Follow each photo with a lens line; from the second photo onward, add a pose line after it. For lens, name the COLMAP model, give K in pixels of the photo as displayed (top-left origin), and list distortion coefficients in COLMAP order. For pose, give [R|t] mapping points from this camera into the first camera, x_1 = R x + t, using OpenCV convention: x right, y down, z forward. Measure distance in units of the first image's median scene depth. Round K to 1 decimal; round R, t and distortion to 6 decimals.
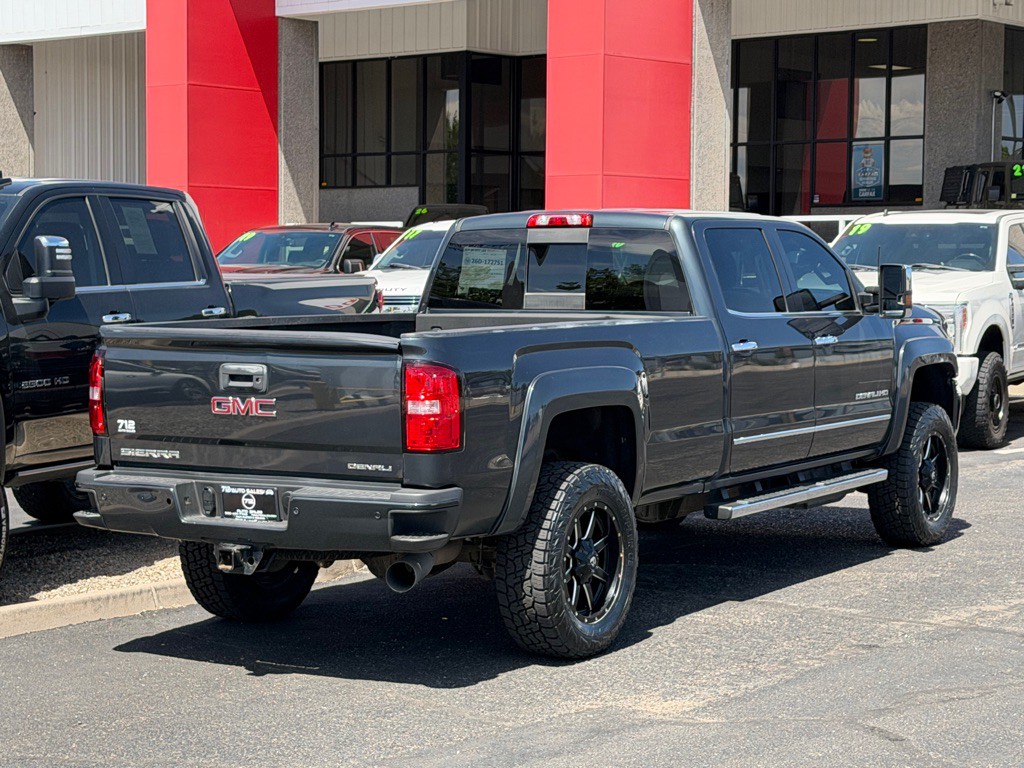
lens RADIAL K [[2241.2, 0, 513.5], [0, 2241.2, 385.6], [0, 0, 1]] dist [0.147717, 0.000000]
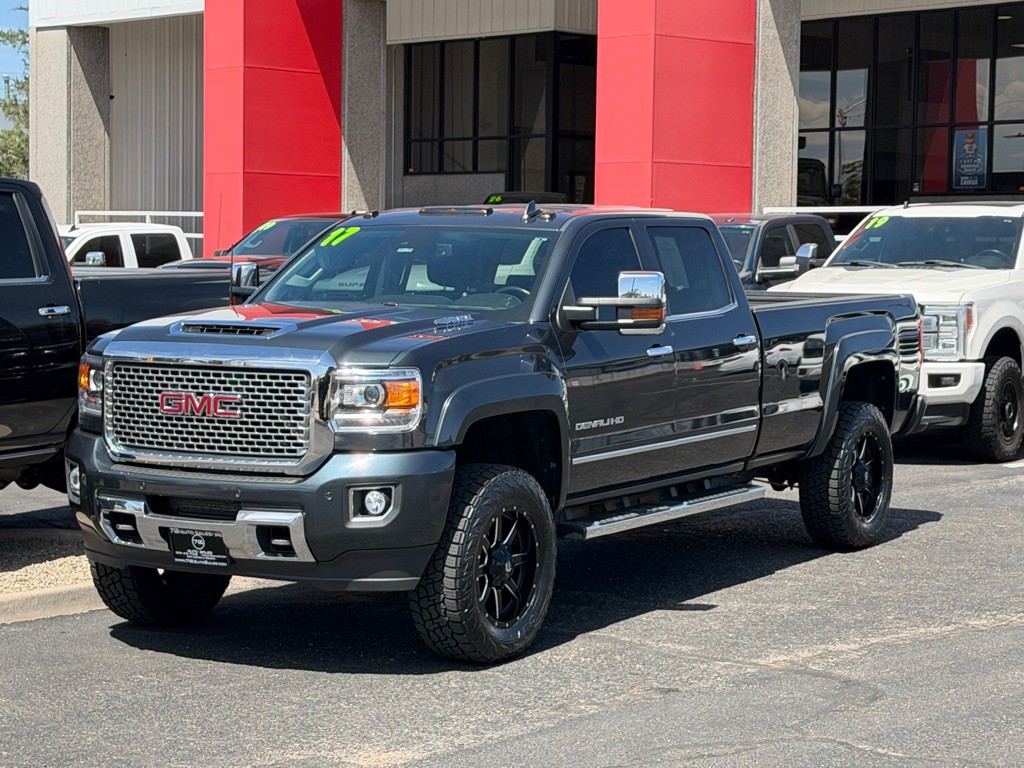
lens RADIAL K [[2316.2, 0, 515.1], [0, 2316.2, 377.6], [0, 0, 1]] dist [0.127292, 0.000000]
pose [[0.996583, 0.010250, -0.081964, 0.133739], [-0.010201, 0.999947, 0.001009, -0.007841], [0.081970, -0.000169, 0.996635, 0.050013]]
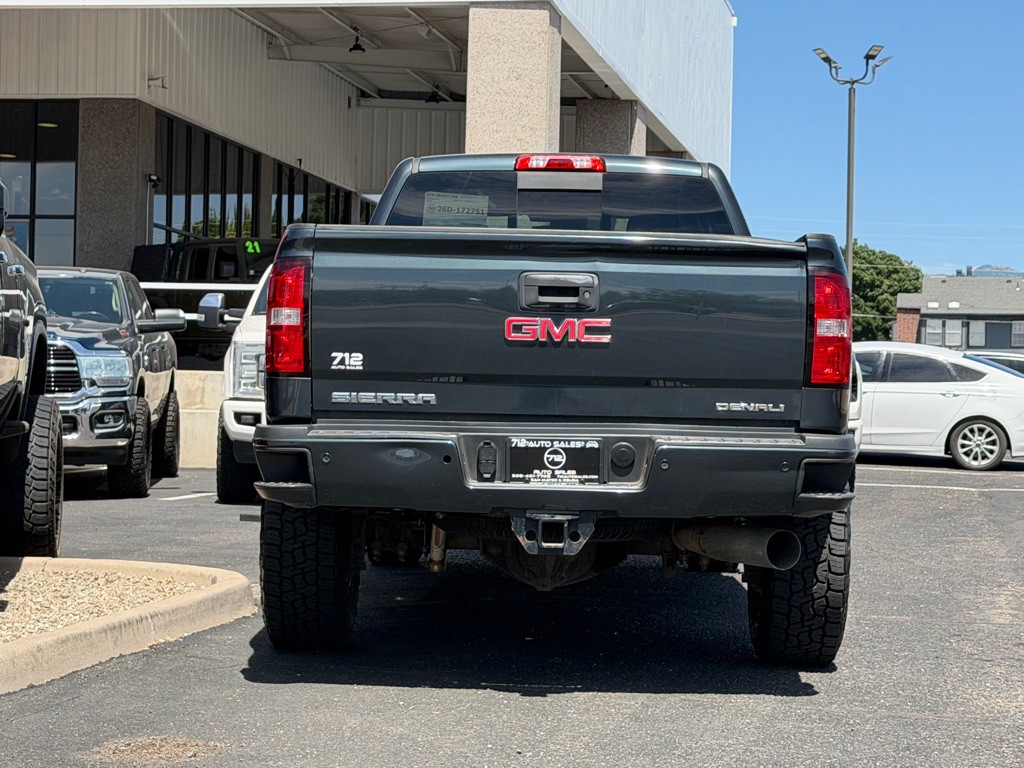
lens RADIAL K [[2241.2, 0, 519.2], [0, 2241.2, 380.7], [0, 0, 1]] dist [0.147717, 0.000000]
pose [[0.862642, 0.023342, 0.505276, -0.356848], [0.009702, 0.997987, -0.062667, 0.051178], [-0.505722, 0.058962, 0.860679, 0.257770]]
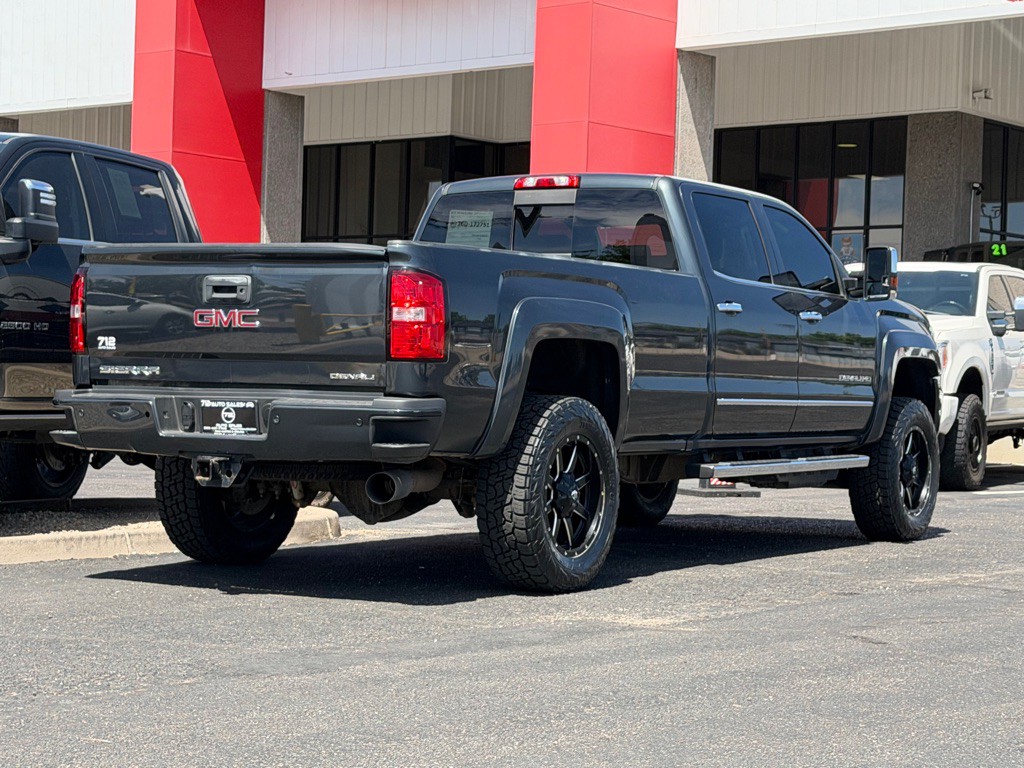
lens RADIAL K [[2241.2, 0, 512.6], [0, 2241.2, 384.5], [0, 0, 1]] dist [0.147717, 0.000000]
pose [[0.999624, 0.025341, 0.010472, -0.002467], [-0.024665, 0.997876, -0.060292, 0.066942], [-0.011977, 0.060011, 0.998126, 0.007338]]
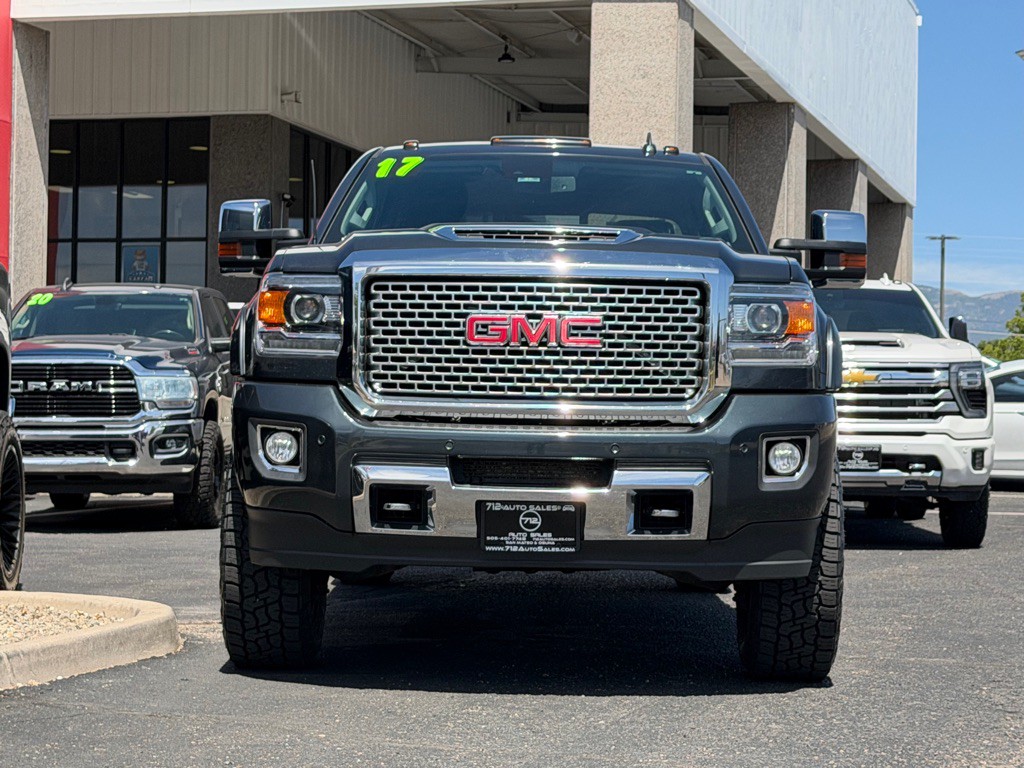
lens RADIAL K [[2316.2, 0, 503.2], [0, 2316.2, 382.8], [0, 0, 1]] dist [0.127292, 0.000000]
pose [[0.909657, 0.022011, 0.414777, -0.254200], [0.011329, 0.996909, -0.077747, 0.055949], [-0.415206, 0.075422, 0.906596, 0.294438]]
